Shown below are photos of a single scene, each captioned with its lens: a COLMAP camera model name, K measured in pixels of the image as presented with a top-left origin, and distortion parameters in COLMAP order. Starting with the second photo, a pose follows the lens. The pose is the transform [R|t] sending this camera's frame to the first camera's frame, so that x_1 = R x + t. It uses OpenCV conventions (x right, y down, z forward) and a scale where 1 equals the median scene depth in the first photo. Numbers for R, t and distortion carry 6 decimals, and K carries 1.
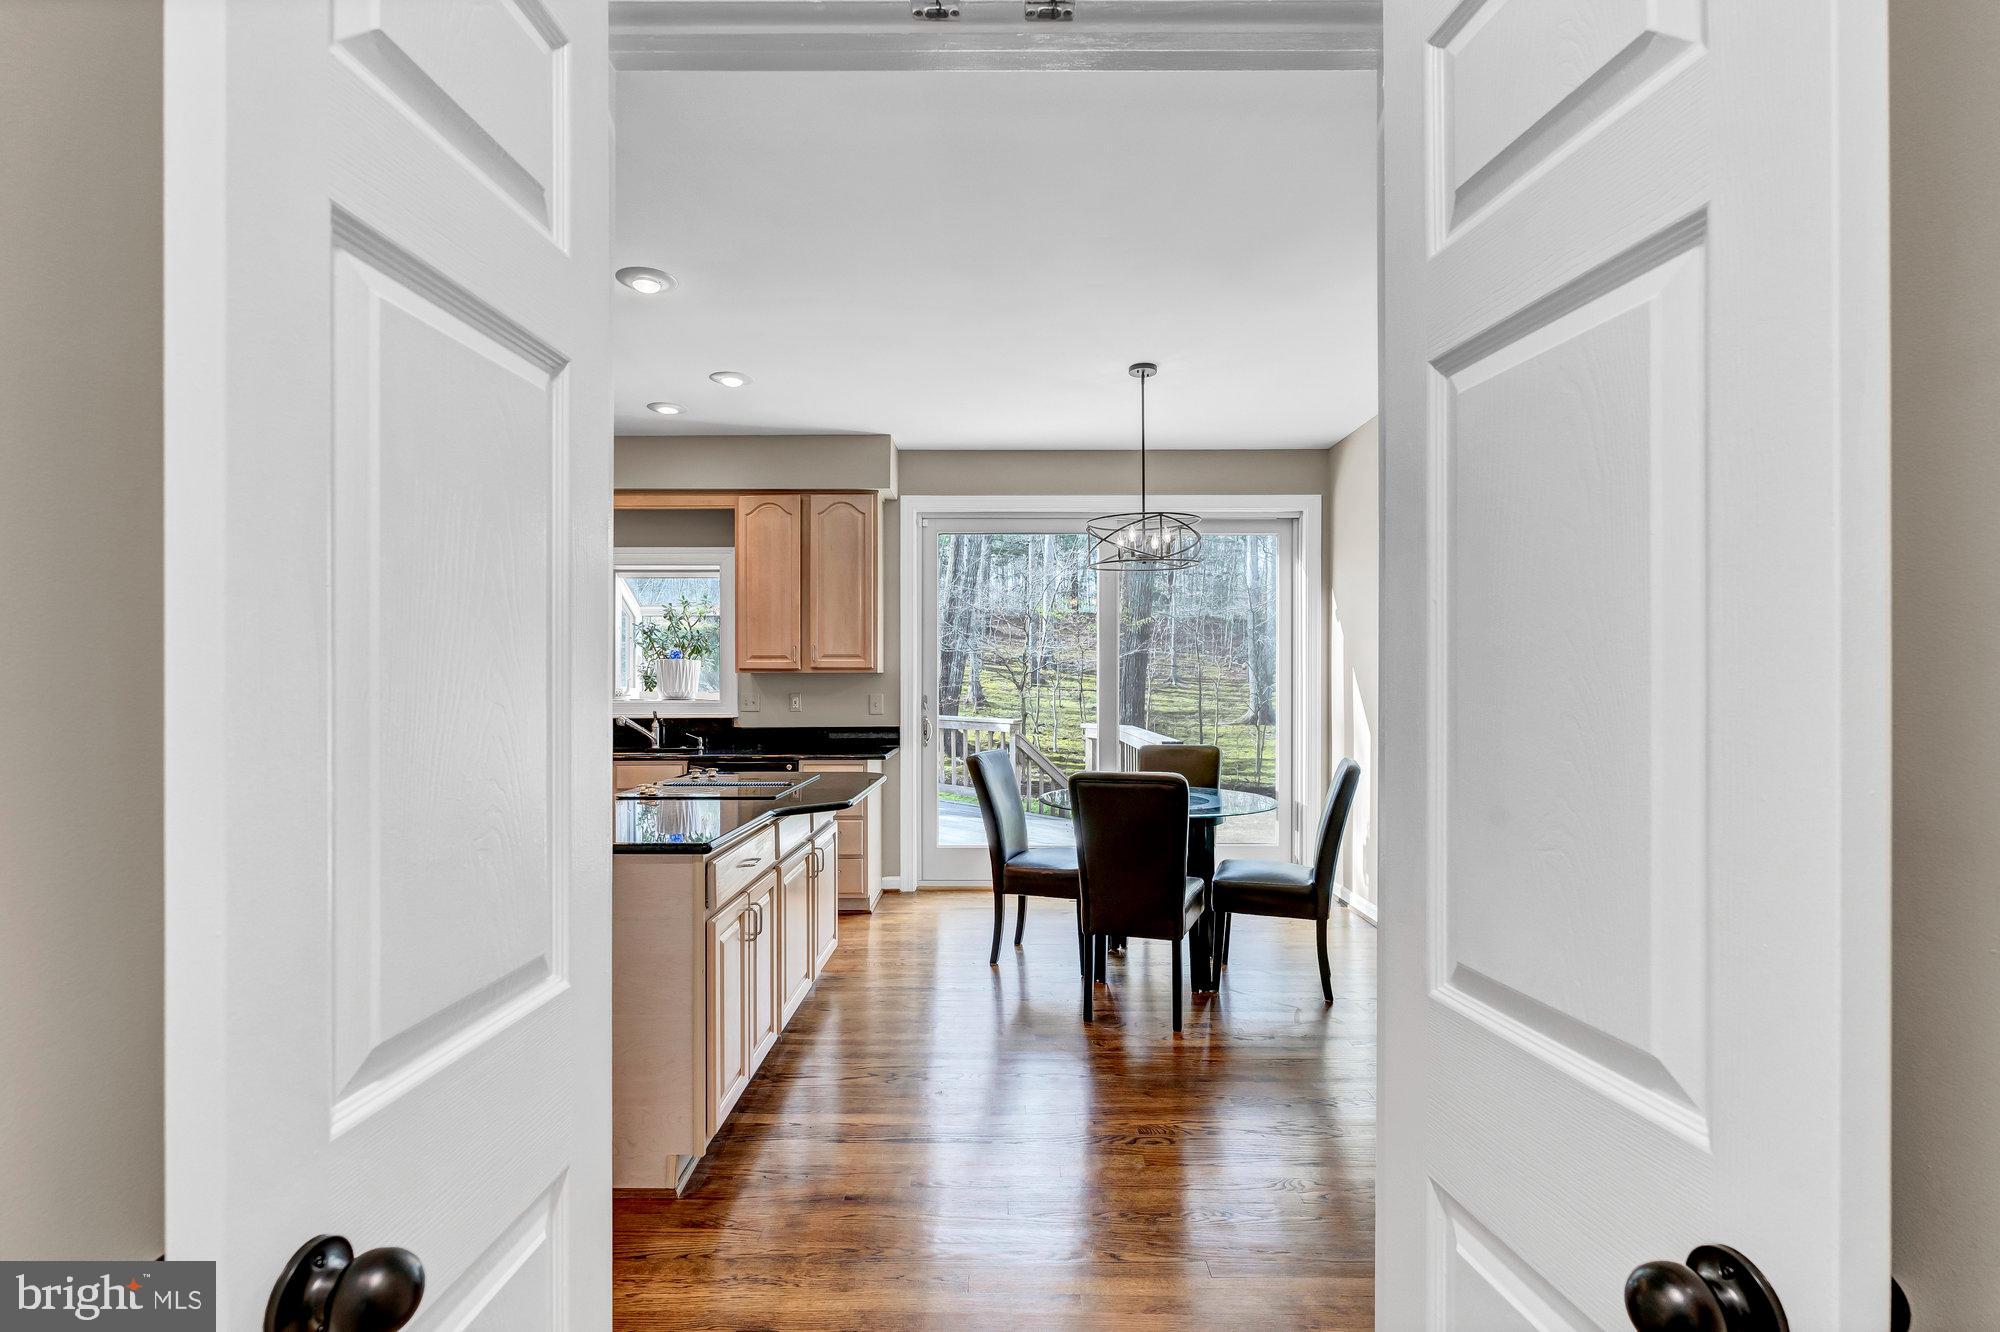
lens RADIAL K [[900.9, 0, 1003.2], [0, 900.9, 674.8], [0, 0, 1]] dist [-0.004482, 0.000794]
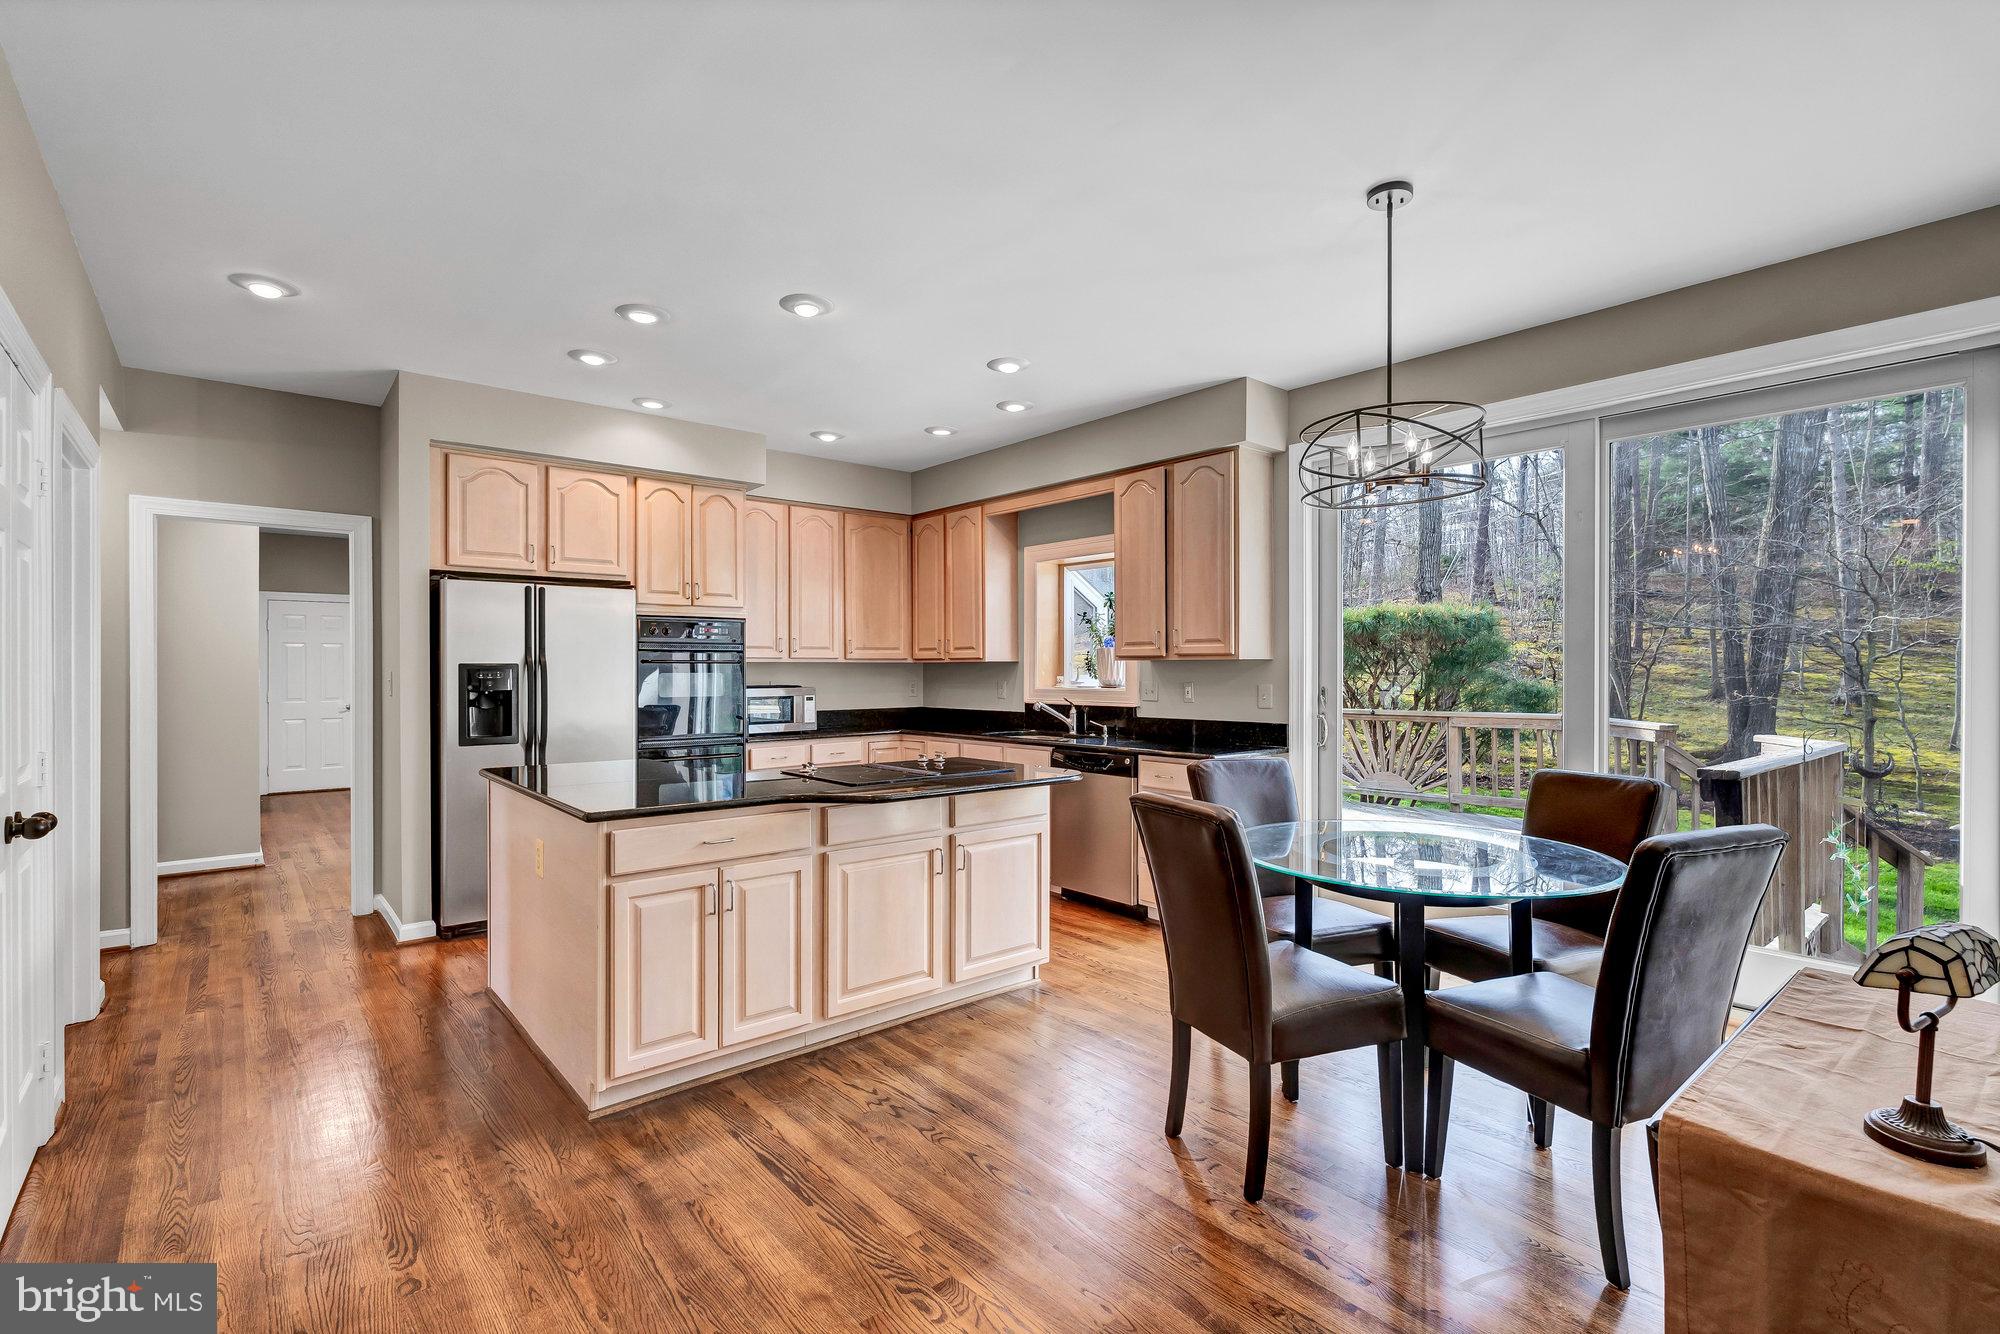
lens RADIAL K [[900.9, 0, 1006.3], [0, 900.9, 668.5], [0, 0, 1]] dist [-0.004482, 0.000794]
pose [[0.659448, -0.000456, -0.751750, 0.347468], [0.004688, 0.999983, 0.003505, 0.002331], [0.751735, -0.005835, 0.659439, 0.265269]]
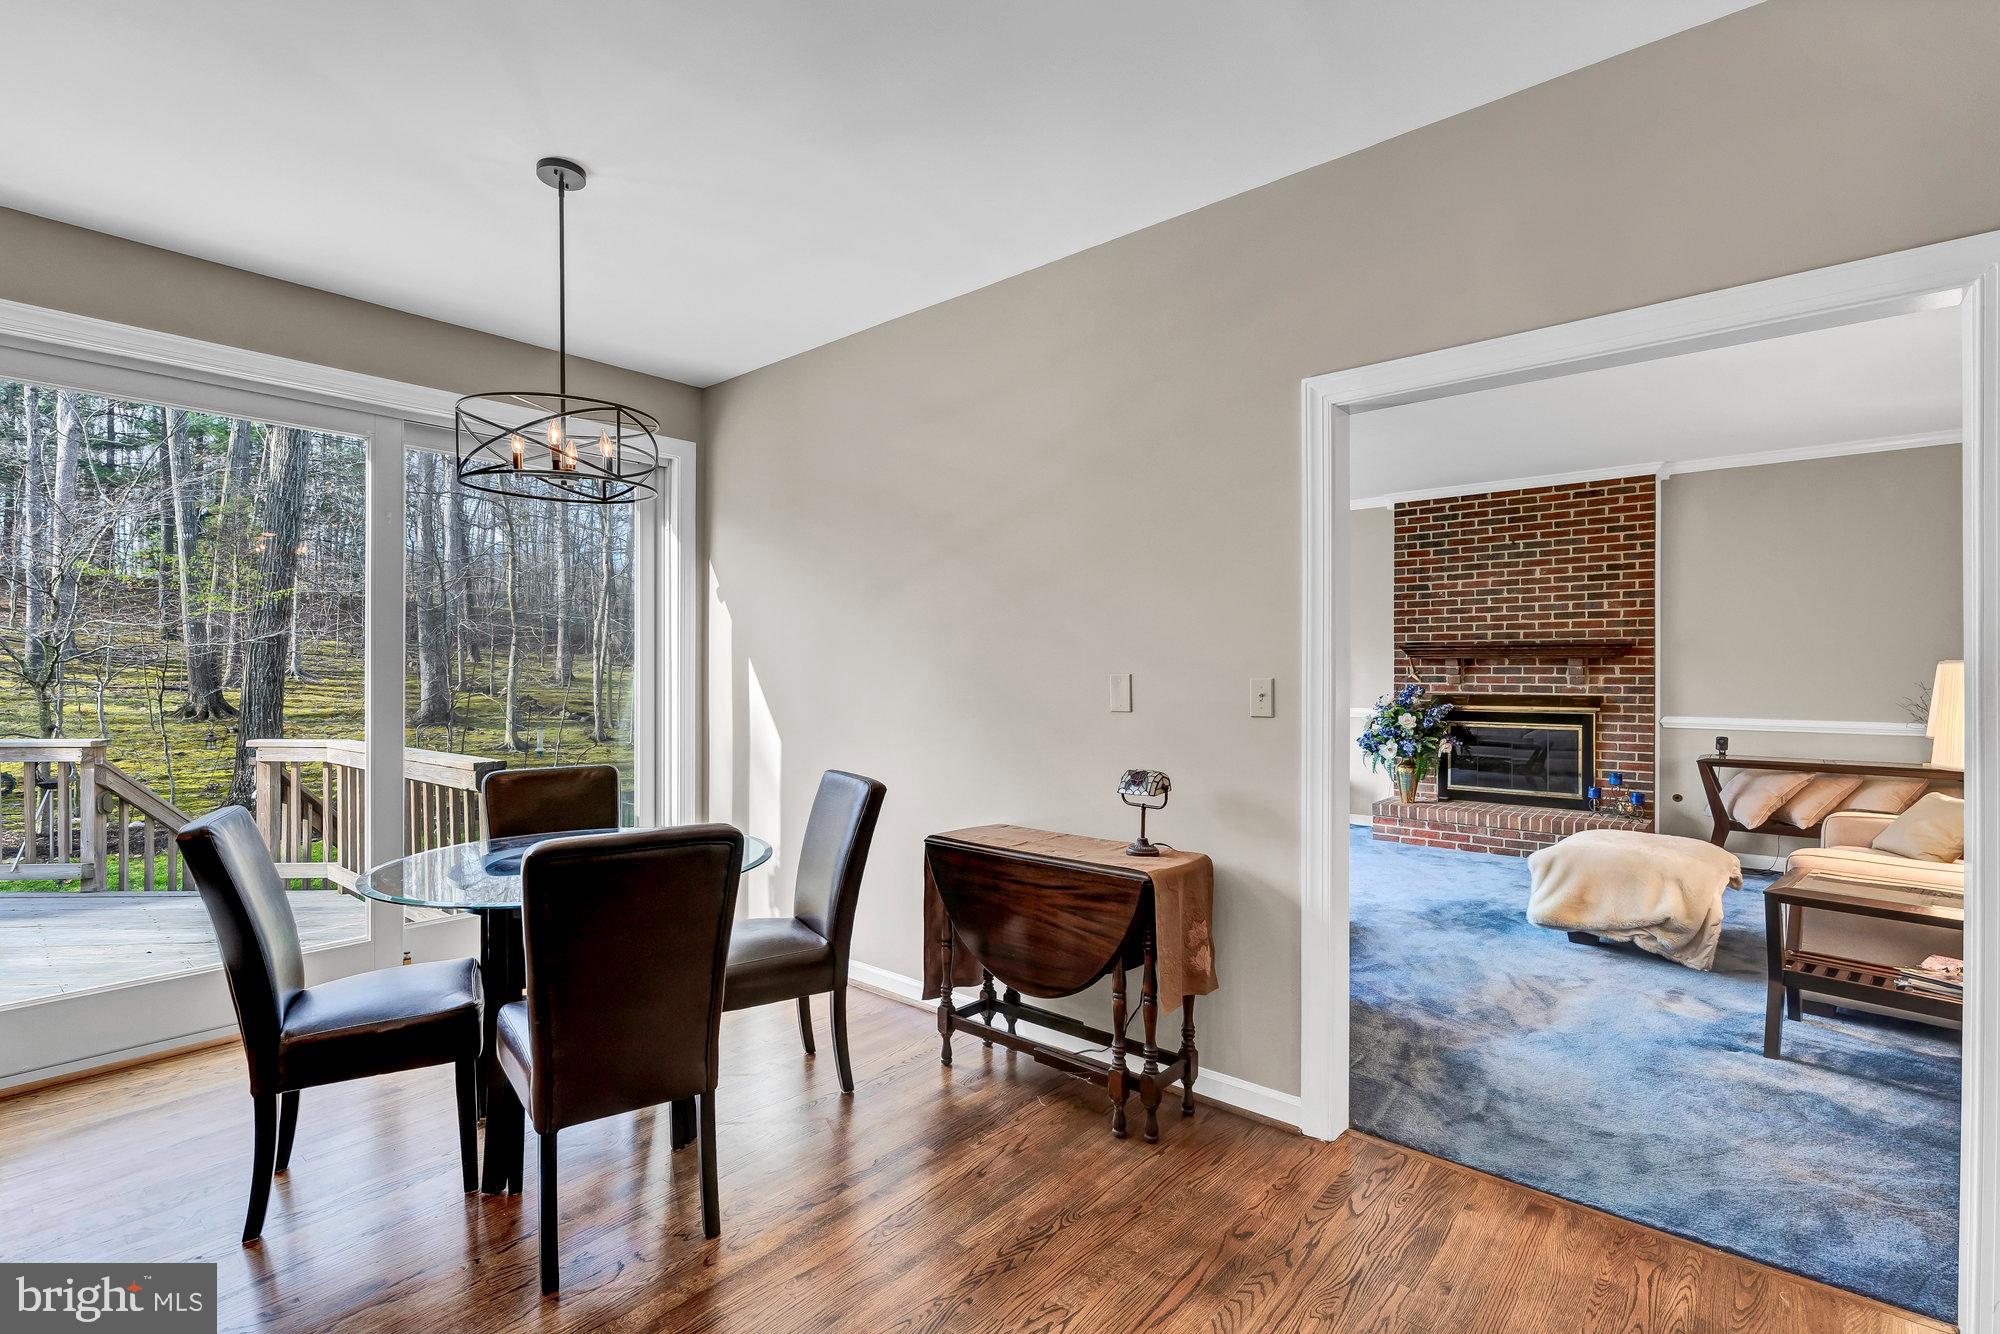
lens RADIAL K [[900.9, 0, 999.4], [0, 900.9, 673.7], [0, 0, 1]] dist [-0.004482, 0.000794]
pose [[0.646013, -0.000767, 0.763326, -0.092123], [-0.003895, 0.999983, 0.004301, 0.002637], [-0.763316, -0.005752, 0.645999, 0.274290]]
